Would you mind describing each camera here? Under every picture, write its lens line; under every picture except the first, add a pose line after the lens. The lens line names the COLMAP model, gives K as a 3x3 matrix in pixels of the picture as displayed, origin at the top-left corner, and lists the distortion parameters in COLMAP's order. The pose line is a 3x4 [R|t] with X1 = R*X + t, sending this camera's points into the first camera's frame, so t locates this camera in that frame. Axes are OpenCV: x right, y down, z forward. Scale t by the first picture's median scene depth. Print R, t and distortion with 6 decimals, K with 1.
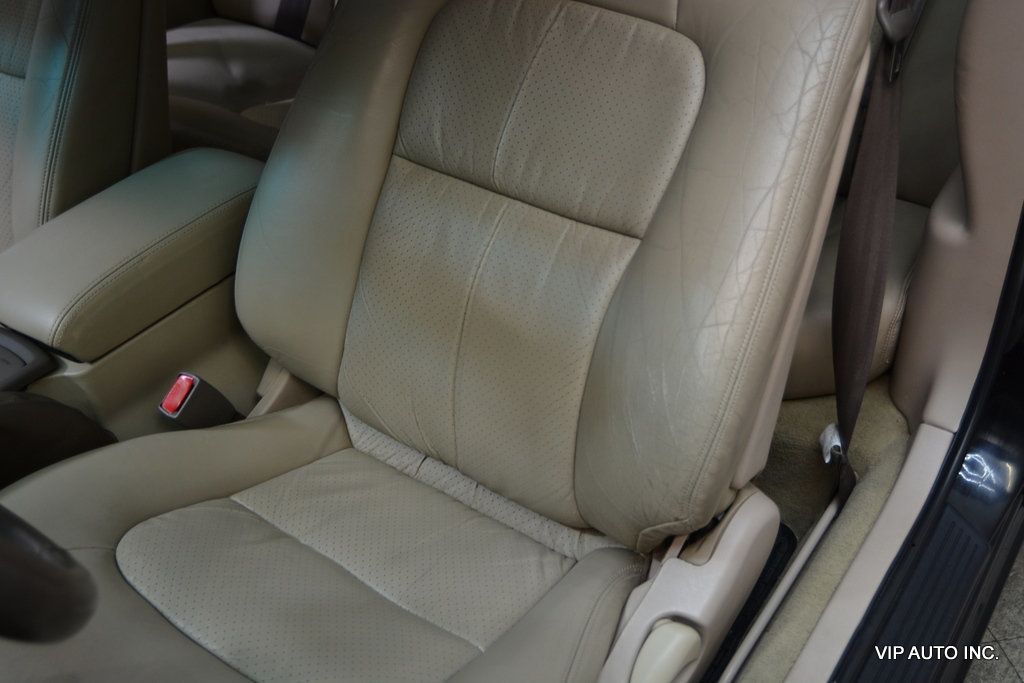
lens RADIAL K [[1091.6, 0, 512.6], [0, 1091.6, 348.6], [0, 0, 1]] dist [-0.023108, 0.000000]
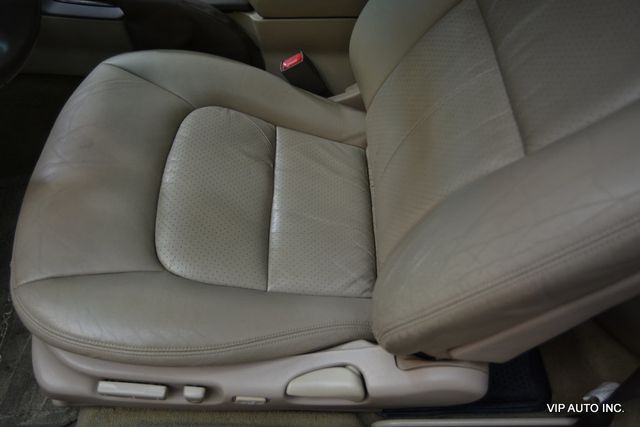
lens RADIAL K [[474.0, 0, 319.8], [0, 474.0, 214.9], [0, 0, 1]] dist [-0.037293, 0.001781]
pose [[0.570460, 0.689128, -0.446853, 0.250281], [-0.506629, 0.723472, 0.468952, -0.174125], [0.646453, -0.041129, 0.761844, 0.488005]]
